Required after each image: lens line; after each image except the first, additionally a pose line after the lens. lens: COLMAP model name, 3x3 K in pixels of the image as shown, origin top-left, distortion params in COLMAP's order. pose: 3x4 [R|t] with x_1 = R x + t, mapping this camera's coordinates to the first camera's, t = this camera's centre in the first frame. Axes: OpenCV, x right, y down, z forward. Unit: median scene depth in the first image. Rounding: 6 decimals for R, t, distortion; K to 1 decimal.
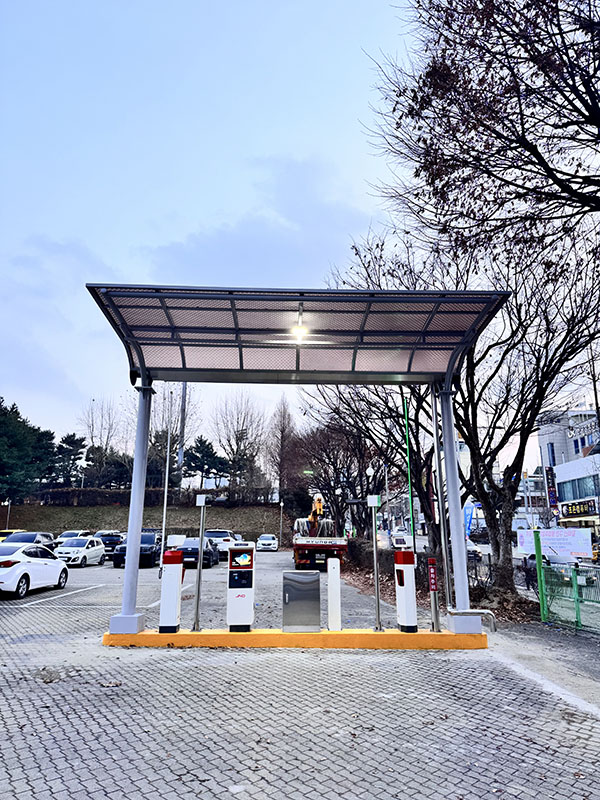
lens RADIAL K [[553.3, 0, 300.0], [0, 553.3, 400.0], [0, 0, 1]] dist [0.048914, -0.036124]
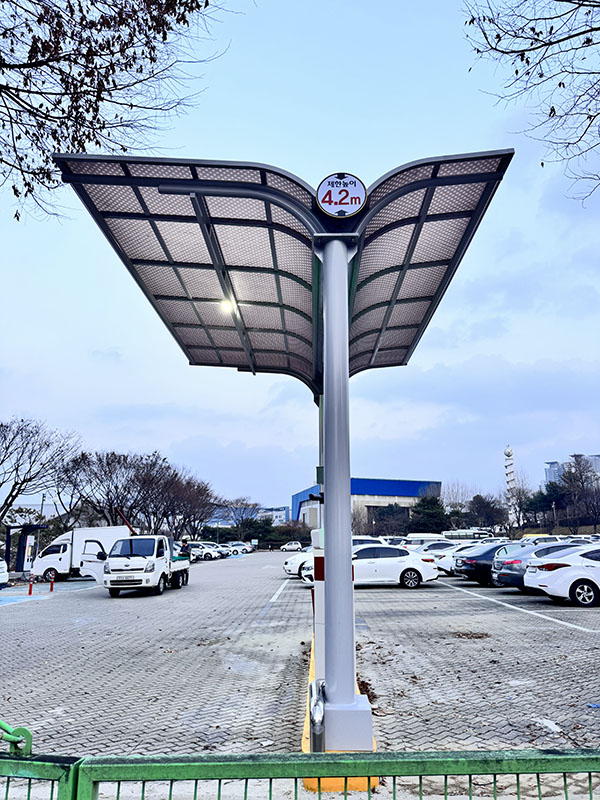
lens RADIAL K [[553.3, 0, 300.0], [0, 553.3, 400.0], [0, 0, 1]] dist [0.048914, -0.036124]
pose [[-0.058754, -0.256813, -0.964674, 0.235122], [0.251808, 0.931282, -0.263260, 0.081869], [0.965992, -0.258381, 0.009951, 0.311887]]
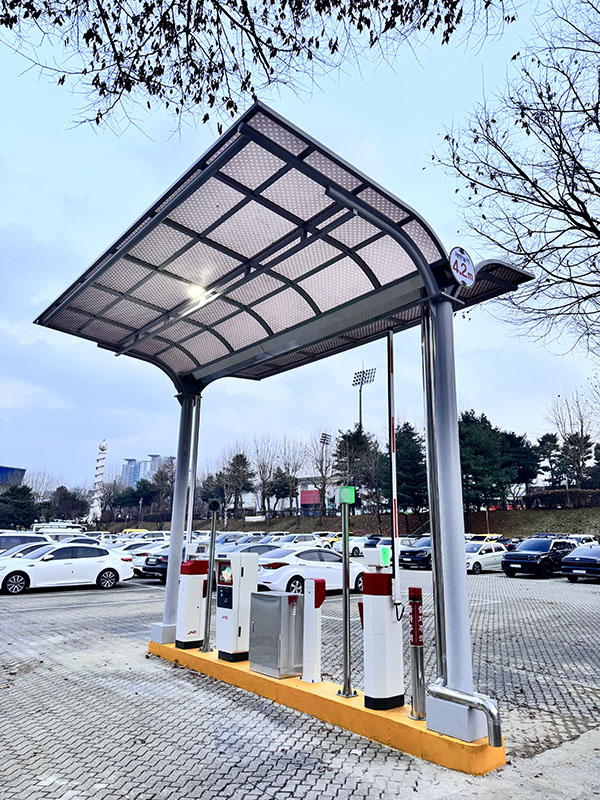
lens RADIAL K [[553.3, 0, 300.0], [0, 553.3, 400.0], [0, 0, 1]] dist [0.048914, -0.036124]
pose [[0.617321, -0.187899, -0.763943, 0.196305], [0.182848, 0.978735, -0.092975, 0.039266], [0.765168, -0.082290, 0.638550, 0.172942]]
